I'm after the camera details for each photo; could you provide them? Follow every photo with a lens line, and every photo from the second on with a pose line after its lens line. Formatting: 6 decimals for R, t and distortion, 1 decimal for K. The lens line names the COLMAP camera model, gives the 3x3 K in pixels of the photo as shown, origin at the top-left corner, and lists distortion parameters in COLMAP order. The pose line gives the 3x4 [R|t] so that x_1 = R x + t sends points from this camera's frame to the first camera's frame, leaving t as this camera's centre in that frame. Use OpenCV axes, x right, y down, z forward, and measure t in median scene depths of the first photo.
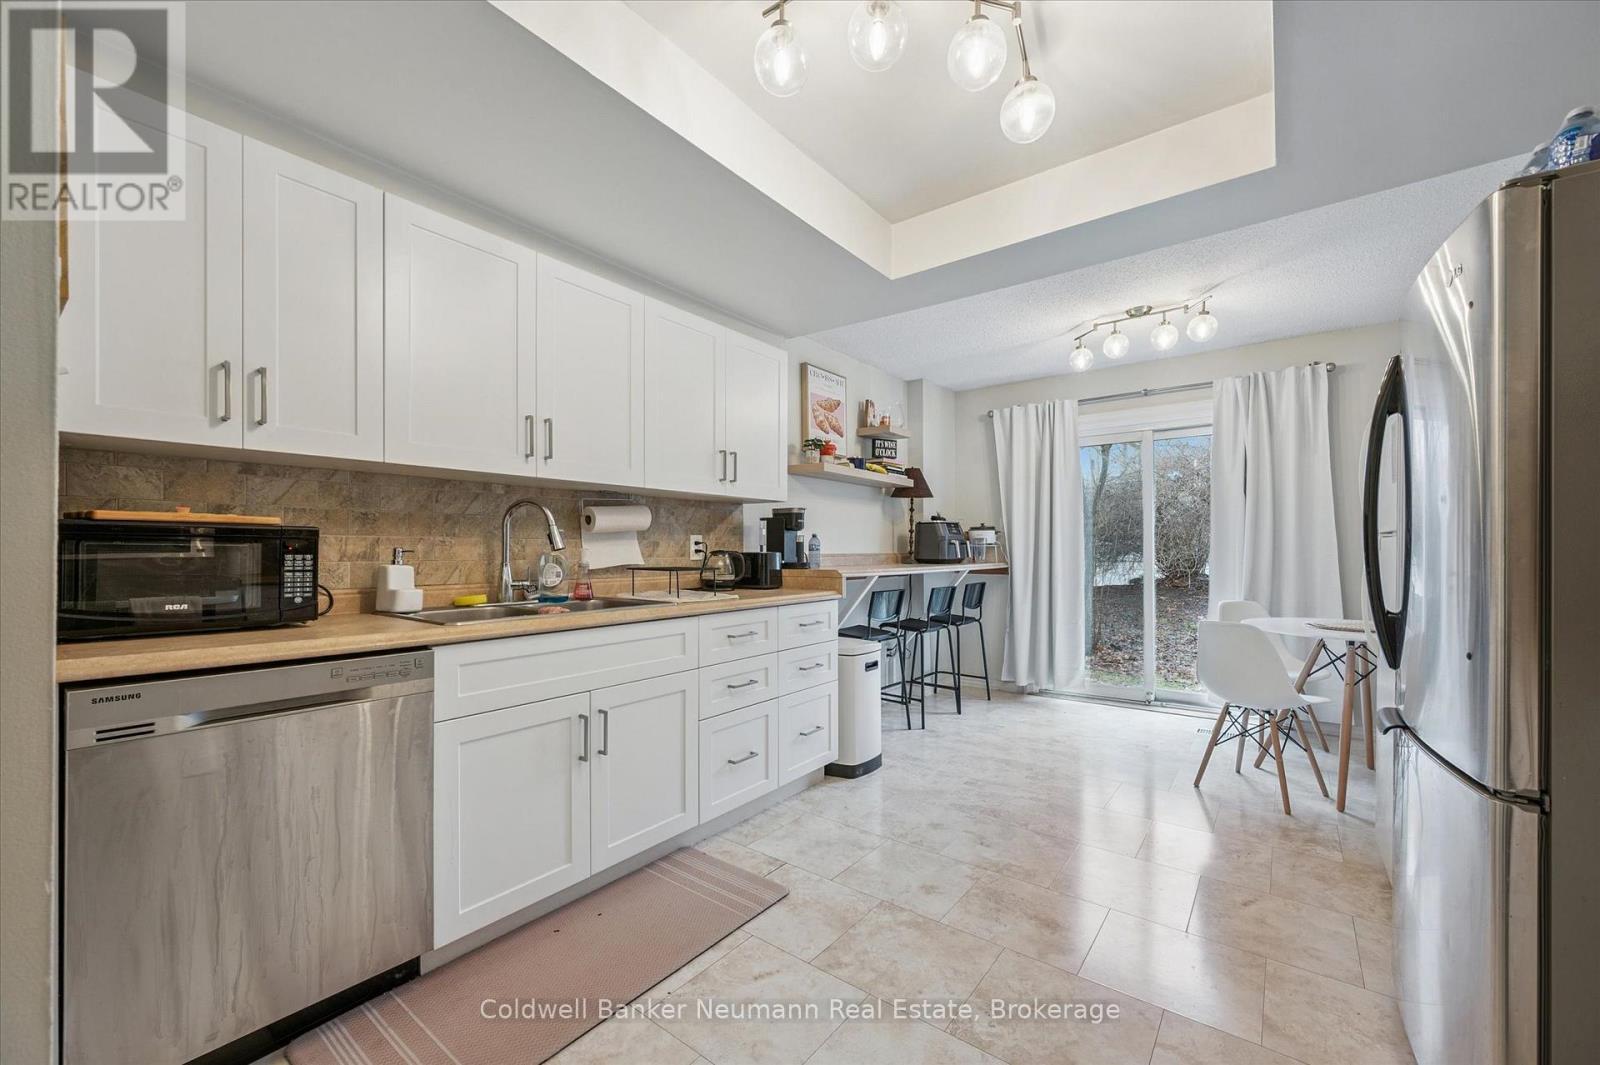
lens RADIAL K [[634.2, 0, 800.6], [0, 634.2, 546.4], [0, 0, 1]] dist [-0.000539, 0.000115]
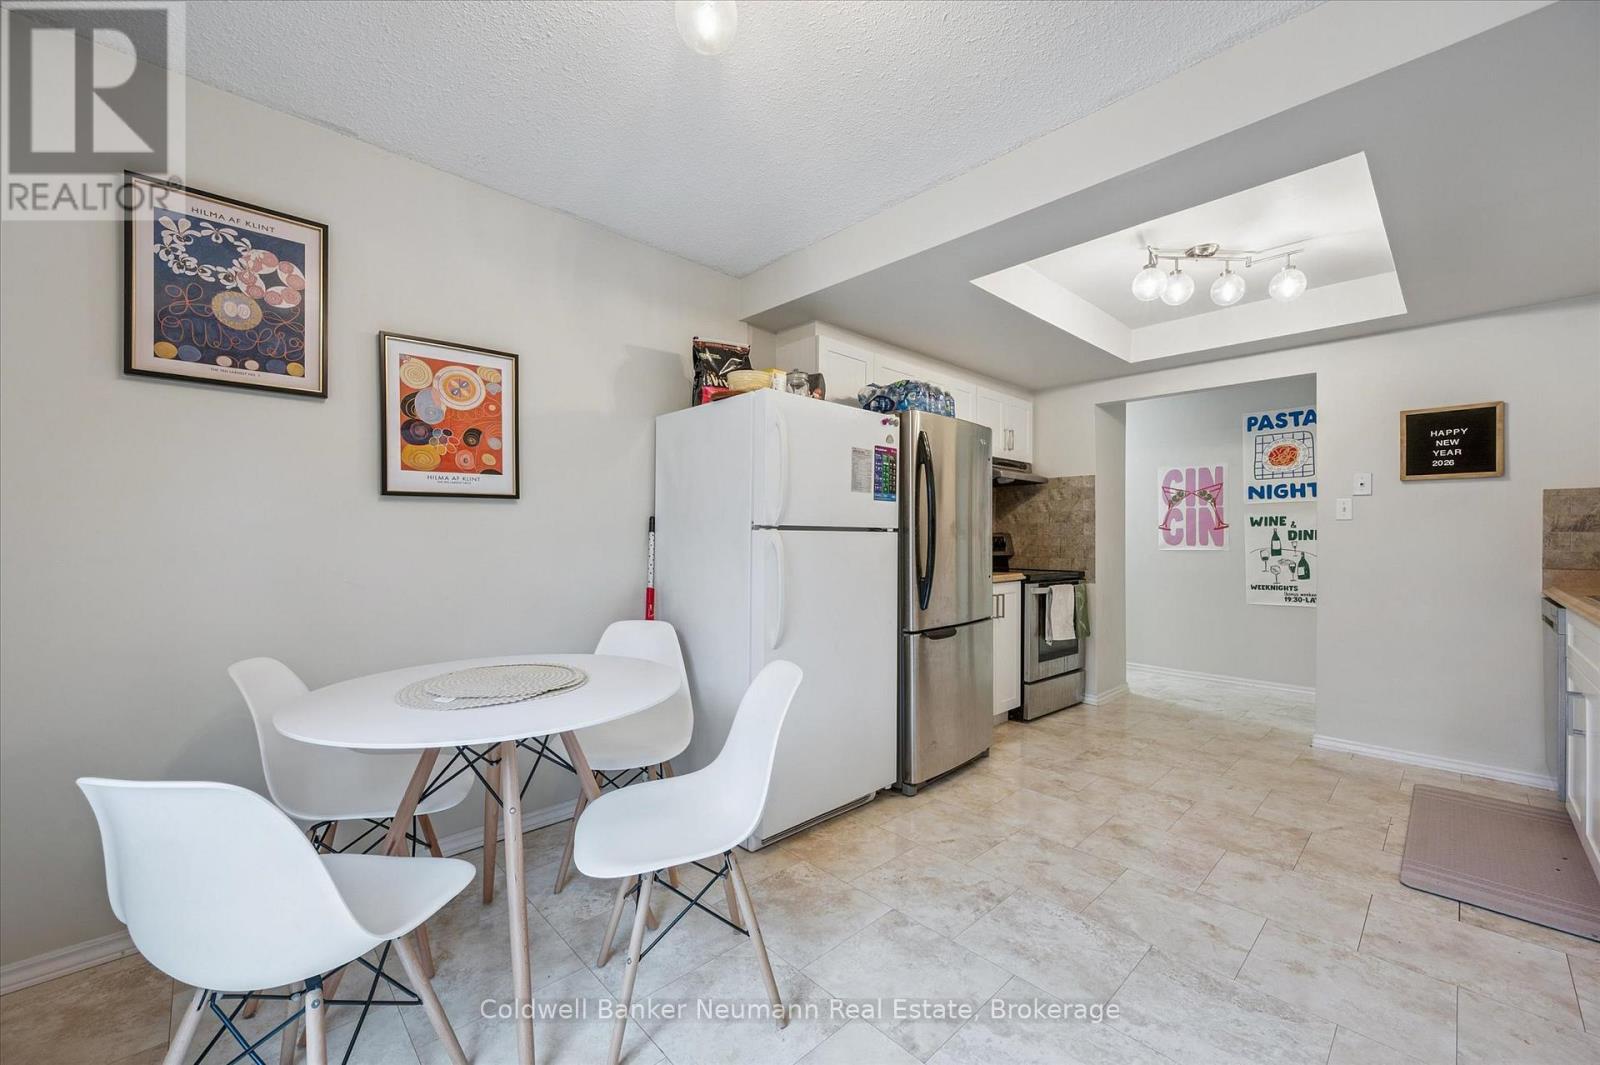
lens RADIAL K [[634.2, 0, 799.6], [0, 634.2, 537.2], [0, 0, 1]] dist [-0.000539, 0.000115]
pose [[-0.987793, -0.002341, 0.155753, 0.734028], [-0.003296, 0.999977, -0.005872, 0.003528], [-0.155736, -0.006314, -0.987779, 2.039916]]
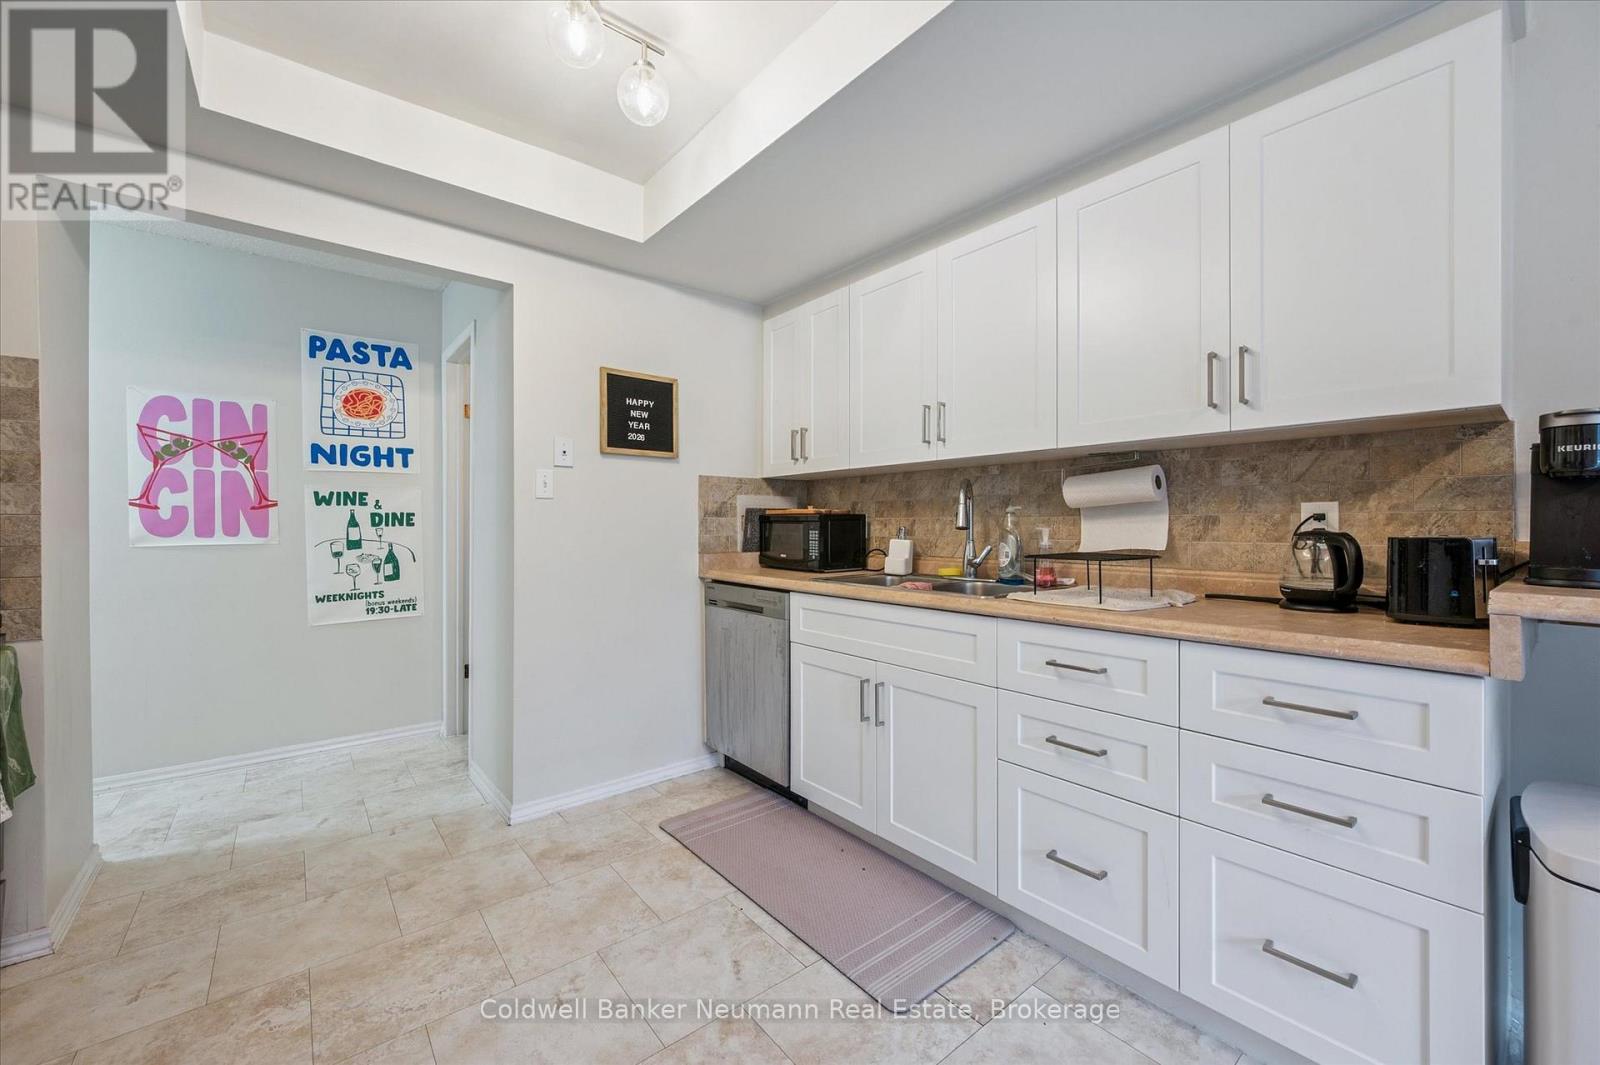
lens RADIAL K [[634.2, 0, 801.0], [0, 634.2, 526.4], [0, 0, 1]] dist [-0.000539, 0.000115]
pose [[-0.231758, 0.002114, -0.972771, 0.660218], [0.005493, 0.999985, 0.000864, -0.000590], [0.972758, -0.005143, -0.231766, 1.011984]]
